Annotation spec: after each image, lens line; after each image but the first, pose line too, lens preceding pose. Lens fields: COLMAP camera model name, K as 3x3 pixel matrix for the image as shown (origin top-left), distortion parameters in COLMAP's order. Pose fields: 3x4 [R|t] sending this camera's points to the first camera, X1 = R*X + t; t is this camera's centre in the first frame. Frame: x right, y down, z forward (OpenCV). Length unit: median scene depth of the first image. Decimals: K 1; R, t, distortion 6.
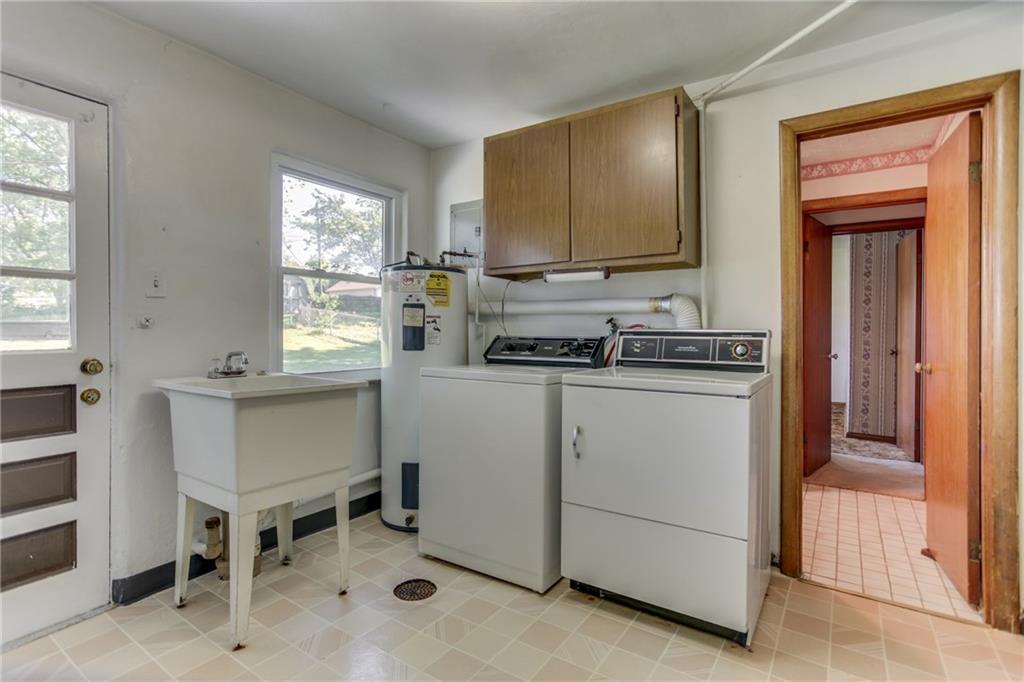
lens RADIAL K [[505.3, 0, 512.3], [0, 505.3, 336.2], [0, 0, 1]] dist [-0.014232, 0.004560]
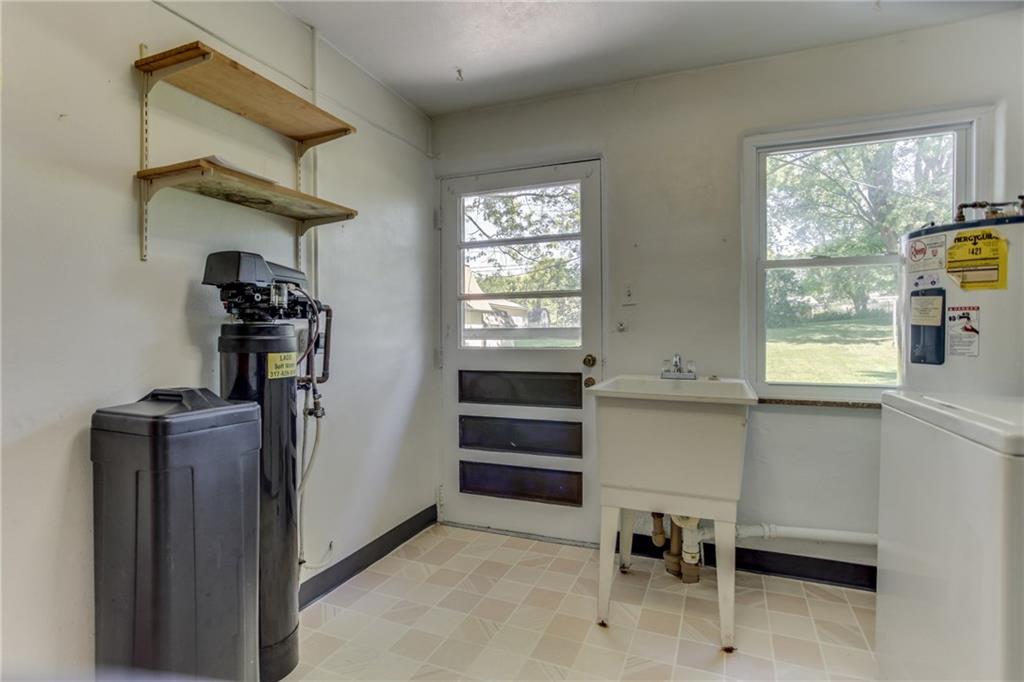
lens RADIAL K [[505.3, 0, 514.5], [0, 505.3, 339.4], [0, 0, 1]] dist [-0.014232, 0.004560]
pose [[0.207813, 0.011038, -0.978106, 0.306524], [-0.006530, 0.999930, 0.009897, -0.005249], [0.978147, 0.004331, 0.207870, 0.373762]]
